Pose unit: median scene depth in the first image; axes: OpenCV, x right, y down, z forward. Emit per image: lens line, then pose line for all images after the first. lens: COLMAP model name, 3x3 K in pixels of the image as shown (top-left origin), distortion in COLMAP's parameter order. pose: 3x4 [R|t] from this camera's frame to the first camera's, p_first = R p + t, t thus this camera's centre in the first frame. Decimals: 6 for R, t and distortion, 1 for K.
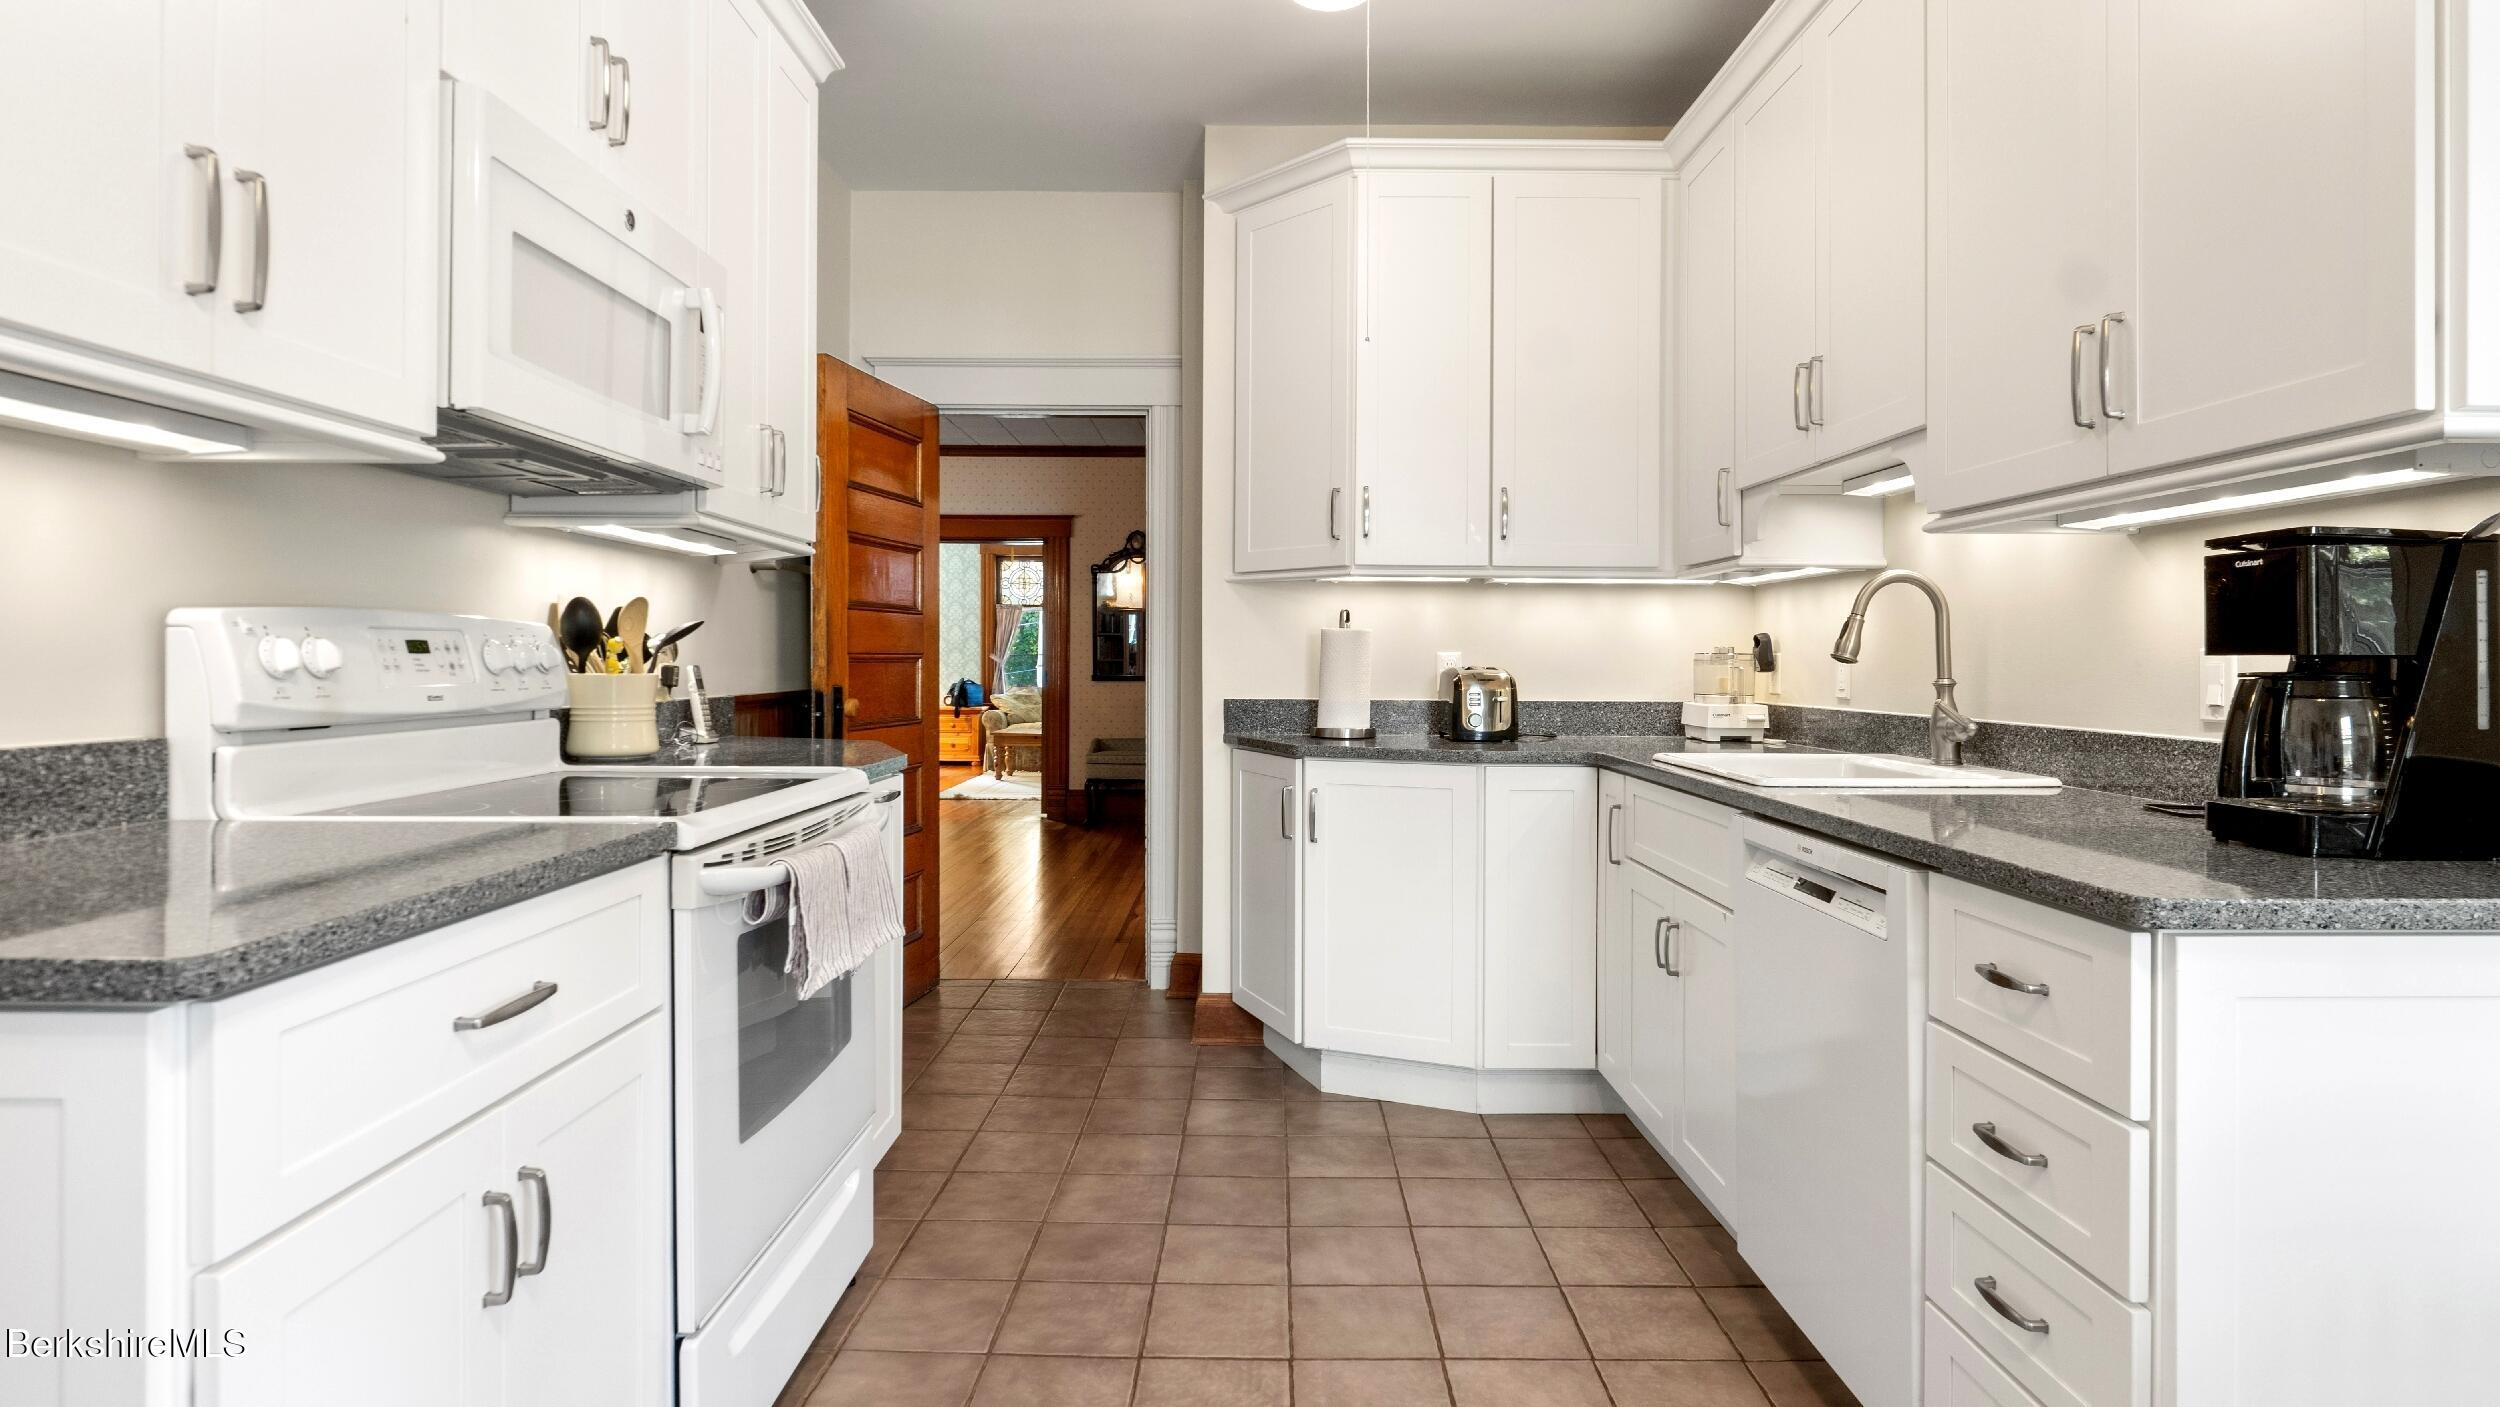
lens RADIAL K [[1186.9, 0, 1254.6], [0, 1186.9, 654.0], [0, 0, 1]] dist [-0.003542, -0.001484]
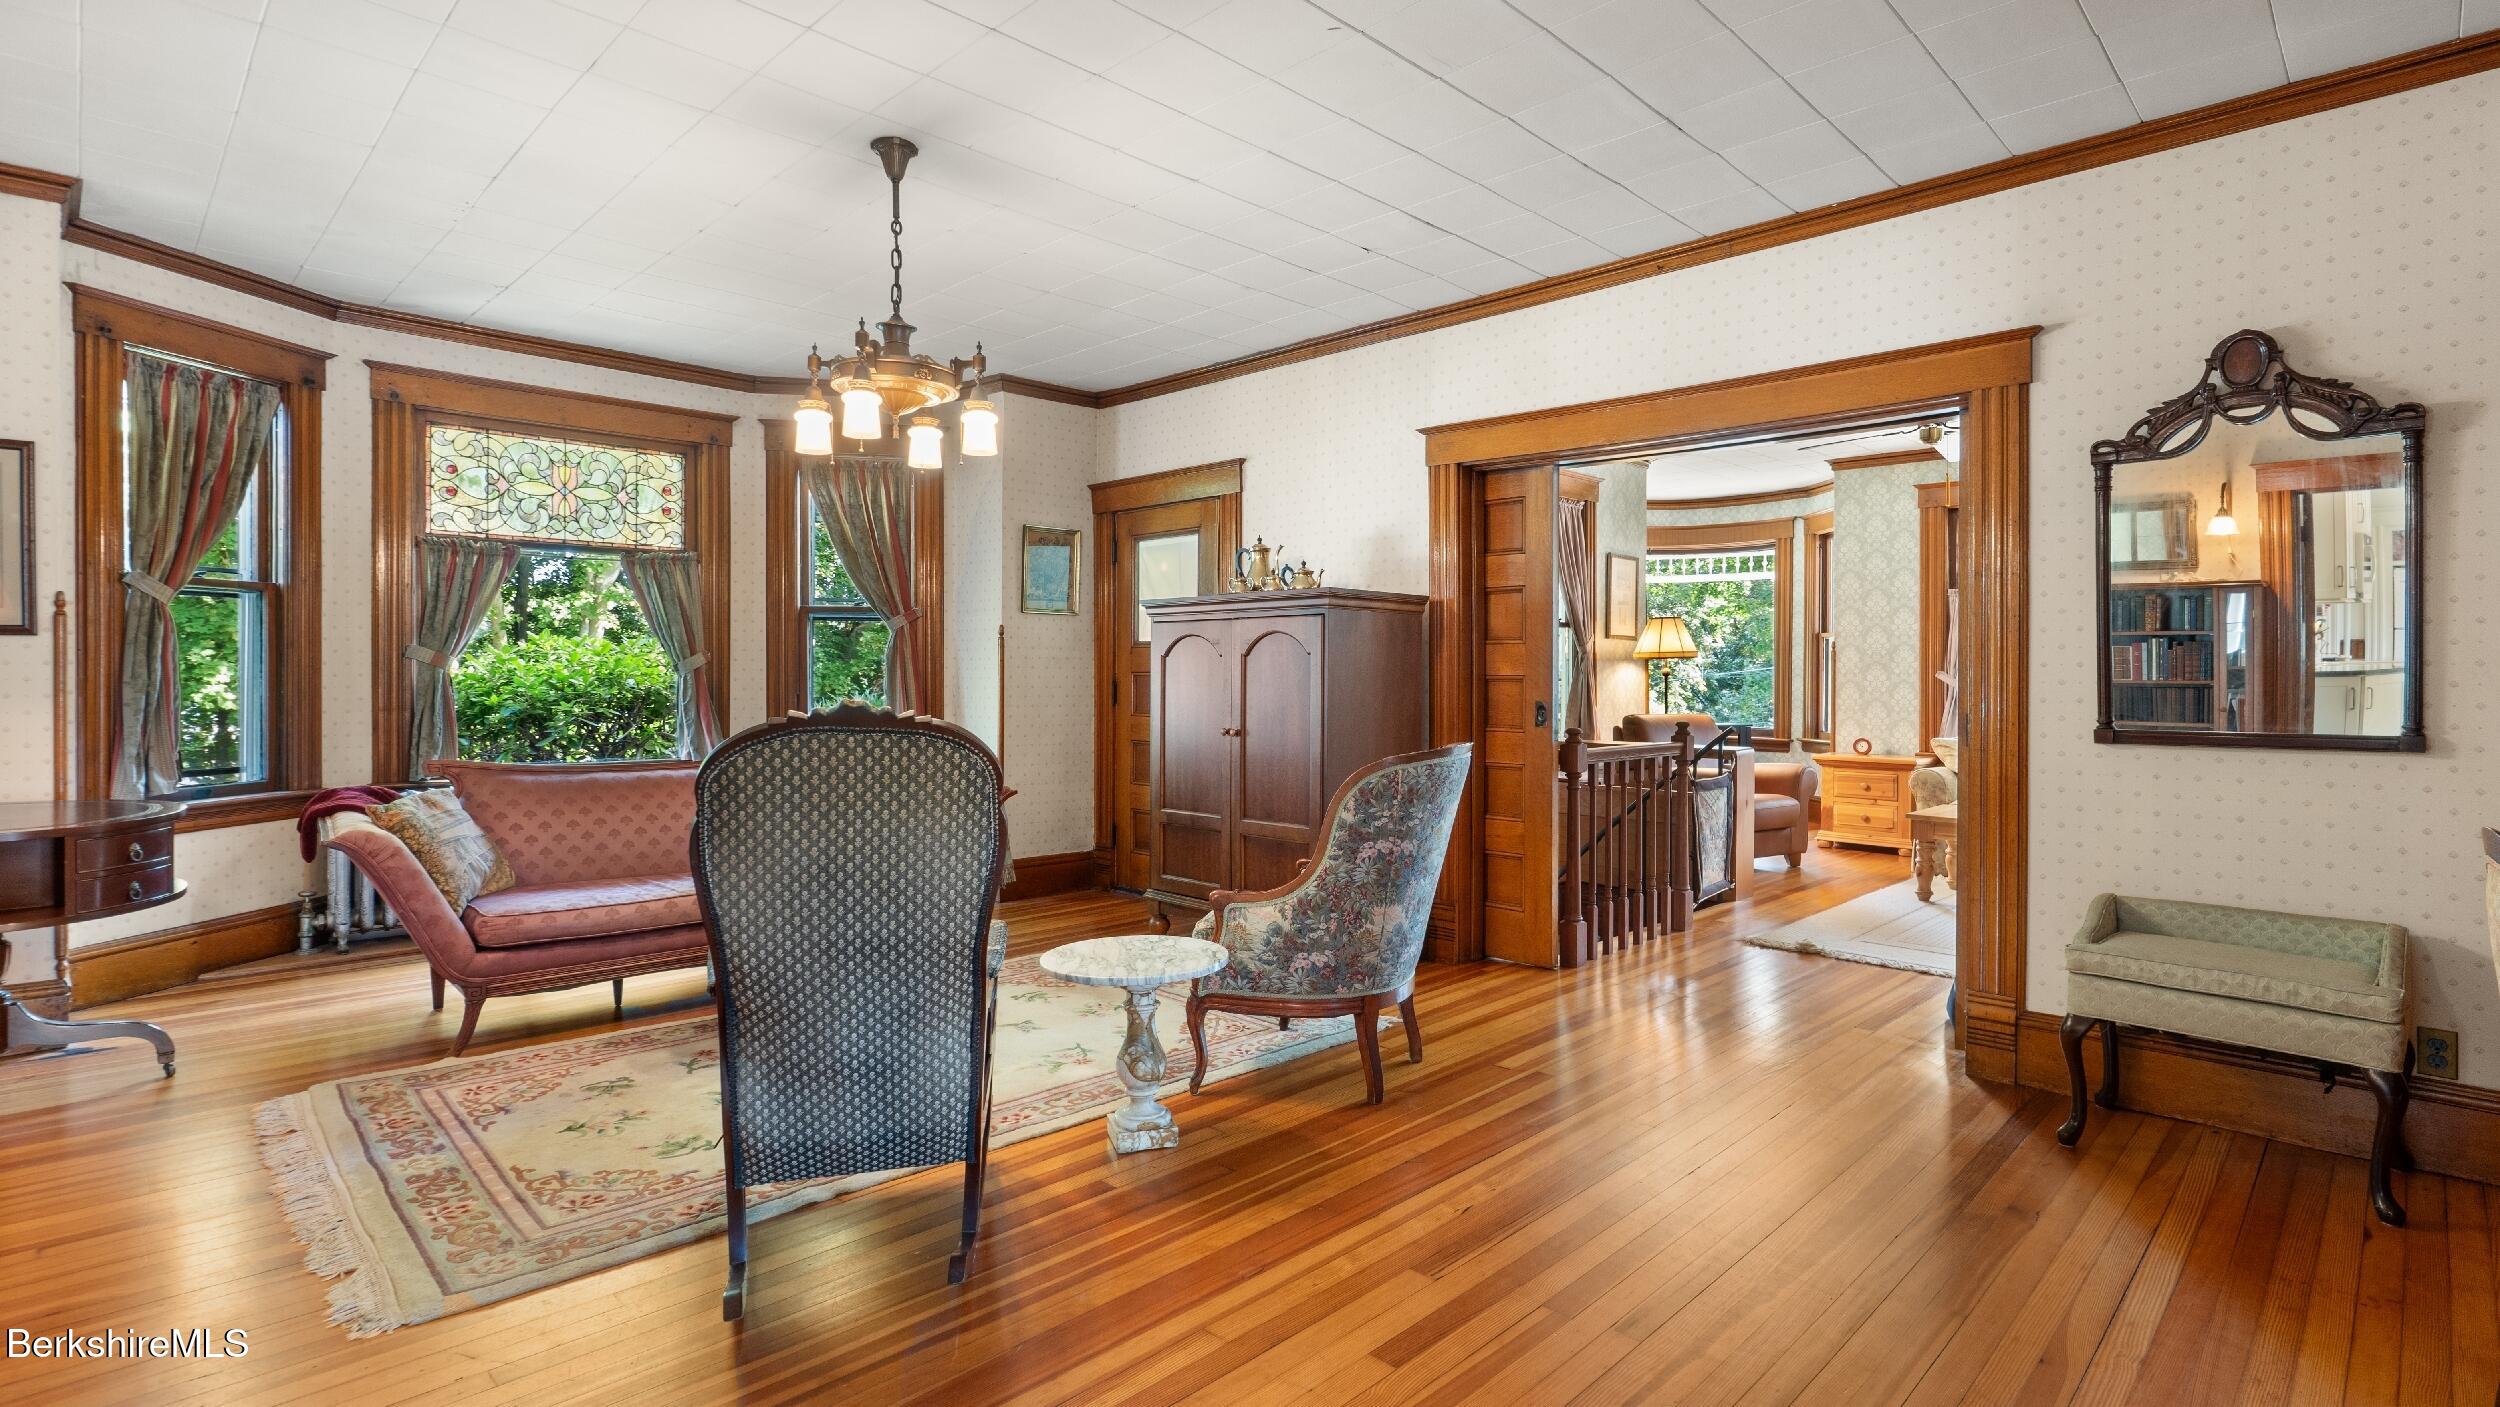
lens RADIAL K [[1186.9, 0, 1260.8], [0, 1186.9, 673.9], [0, 0, 1]] dist [-0.003542, -0.001484]
pose [[0.700799, 0.001343, -0.713357, -0.033303], [0.000271, 0.999998, 0.002149, -0.000197], [0.713359, -0.001699, 0.700797, 0.339829]]
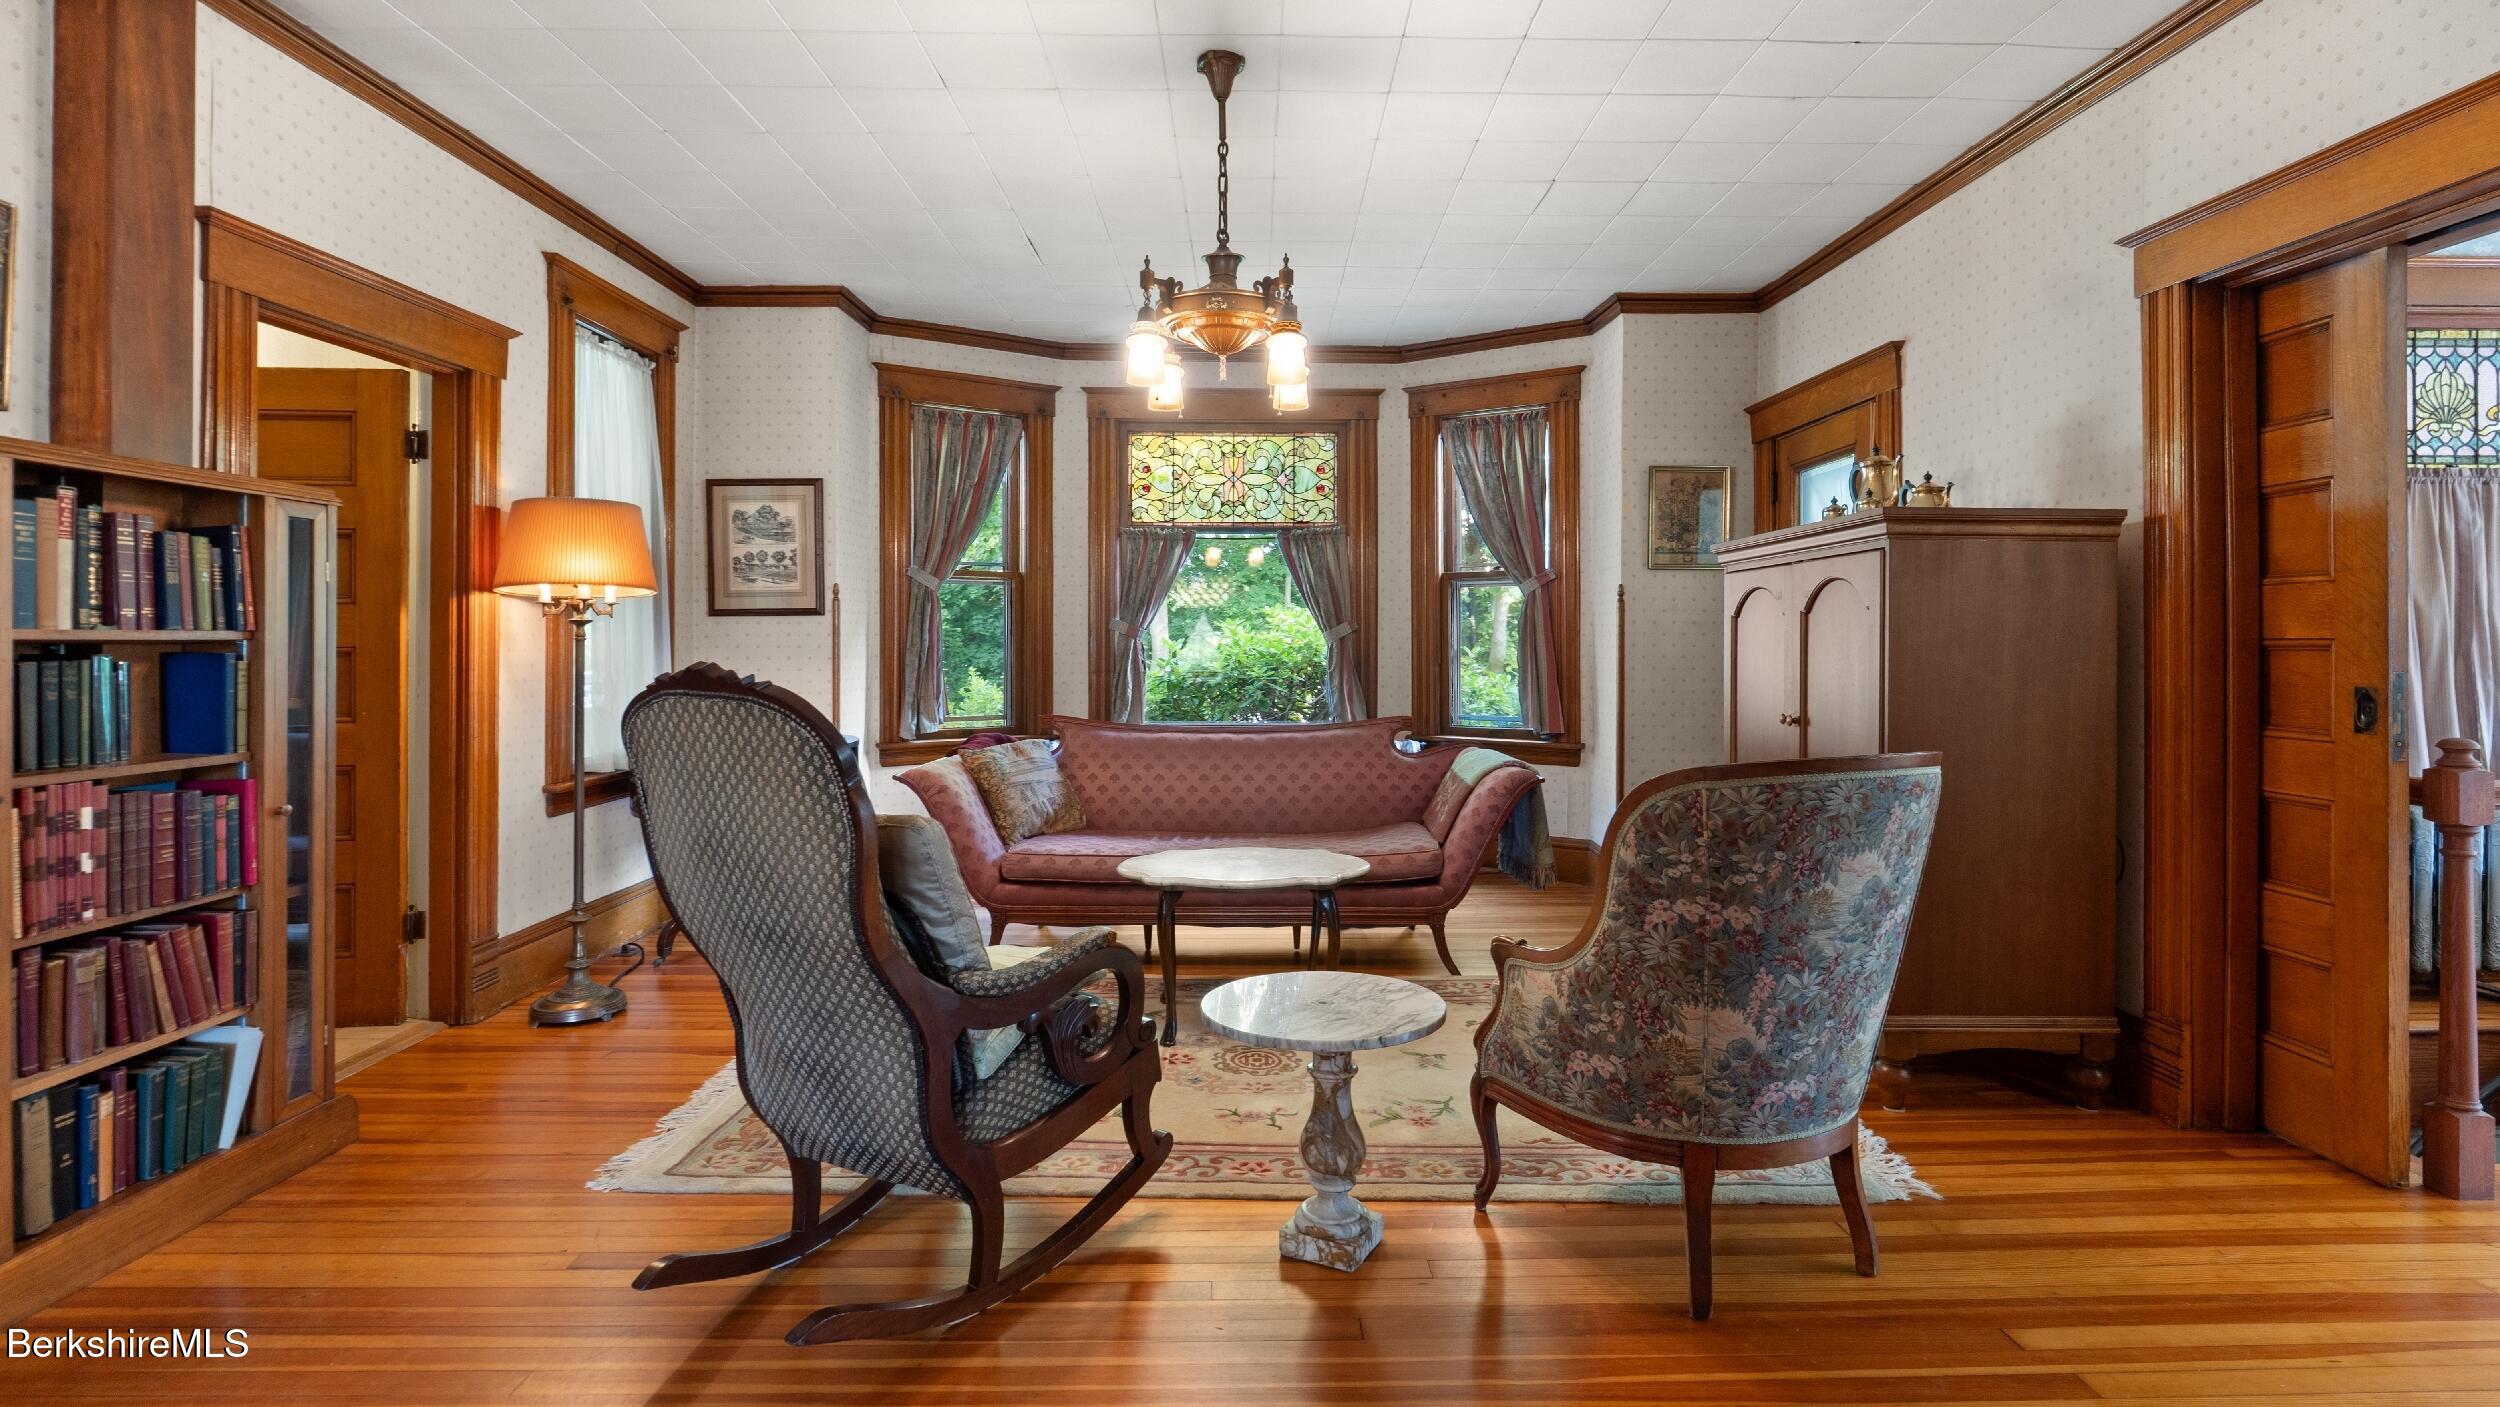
lens RADIAL K [[1186.9, 0, 1256.5], [0, 1186.9, 638.3], [0, 0, 1]] dist [-0.003542, -0.001484]
pose [[0.008382, -0.005492, -0.999950, -0.037702], [0.002778, 0.999981, -0.005469, 0.001545], [0.999961, -0.002732, 0.008397, 0.470750]]
